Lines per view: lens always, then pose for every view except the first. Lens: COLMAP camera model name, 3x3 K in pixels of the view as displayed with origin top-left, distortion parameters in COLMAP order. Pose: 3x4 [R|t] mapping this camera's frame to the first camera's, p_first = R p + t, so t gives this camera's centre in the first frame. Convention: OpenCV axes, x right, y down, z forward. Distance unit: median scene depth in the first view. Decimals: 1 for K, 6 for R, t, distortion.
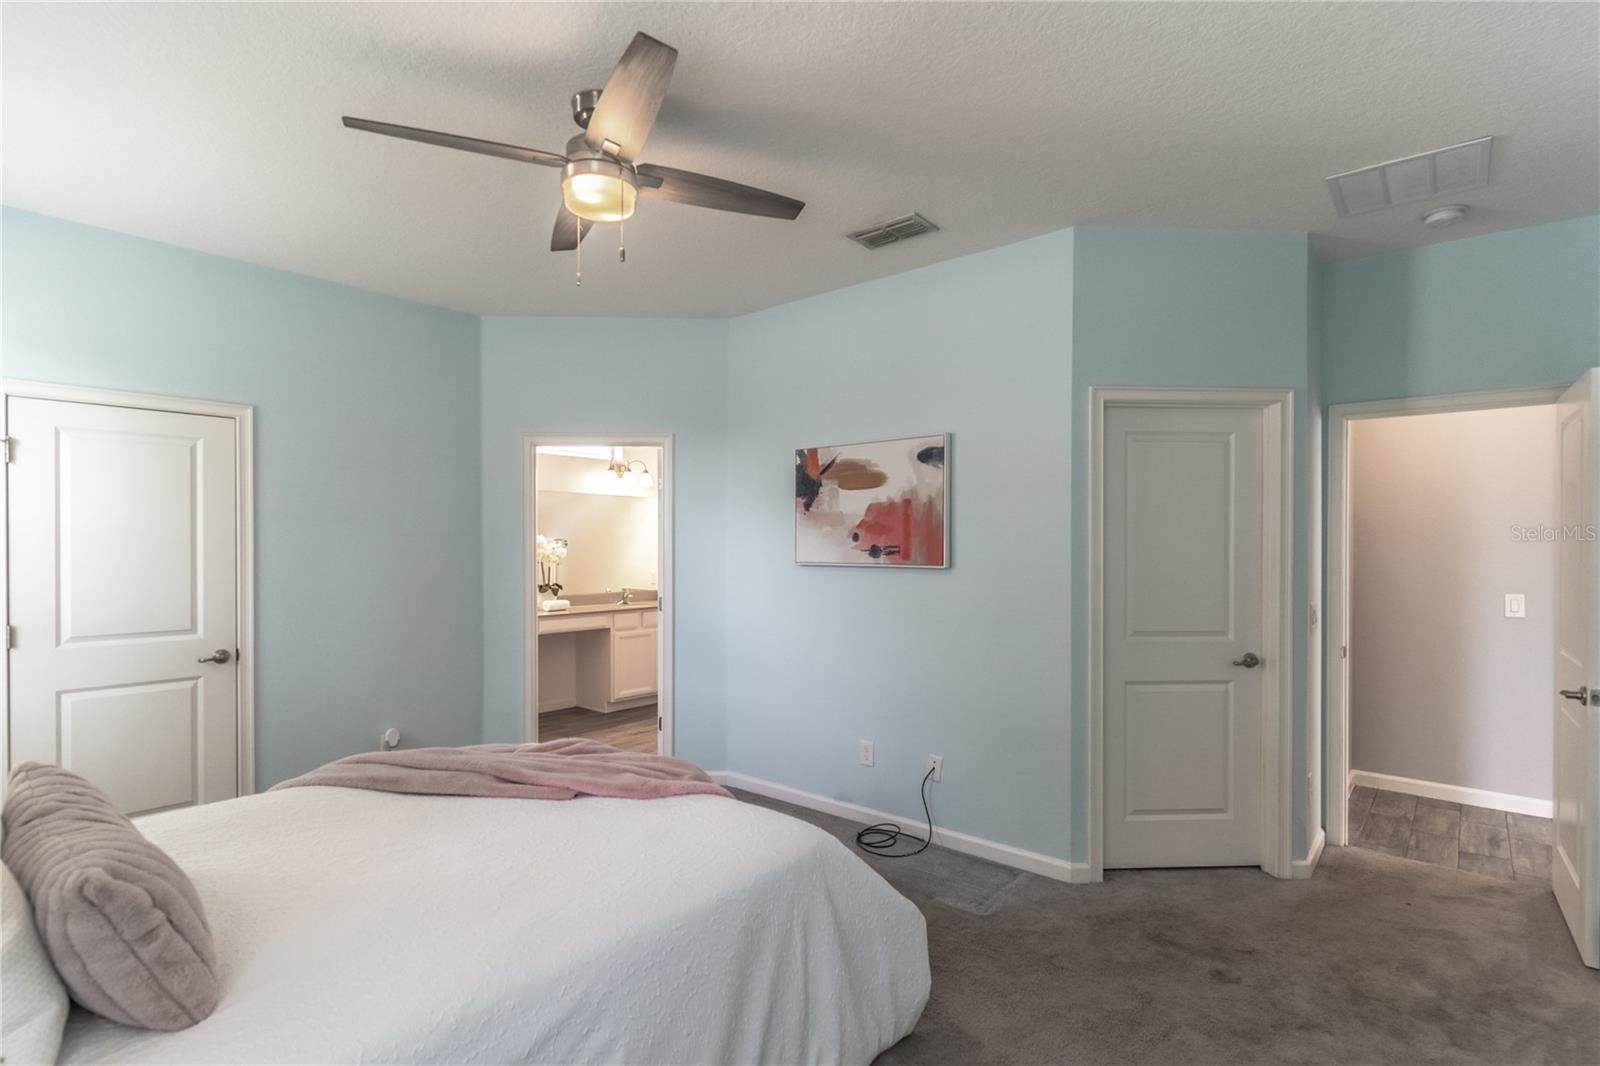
lens RADIAL K [[763.0, 0, 797.3], [0, 763.0, 536.3], [0, 0, 1]] dist [0.002337, -0.000616]
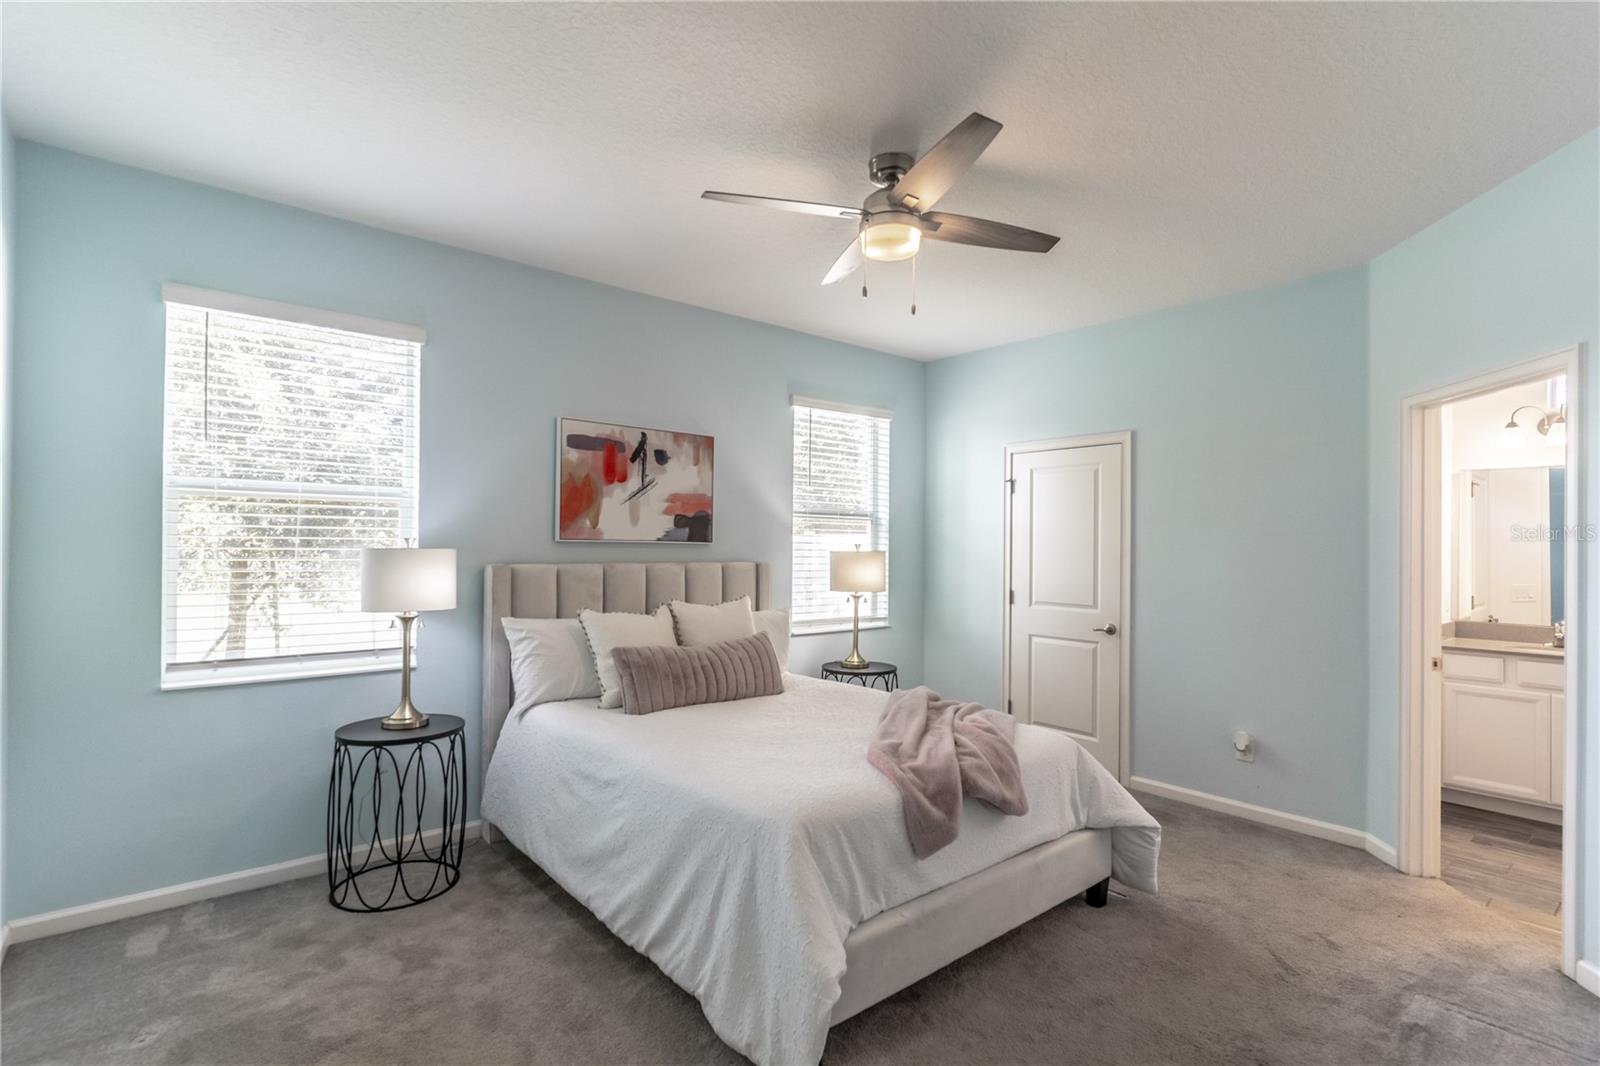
lens RADIAL K [[777.0, 0, 793.3], [0, 777.0, 561.1], [0, 0, 1]] dist [0.001709, 0.000428]
pose [[-0.179544, 0.021848, -0.983507, 0.652079], [-0.002650, 0.999739, 0.022693, 0.012876], [0.983746, 0.006681, -0.179439, 0.722449]]
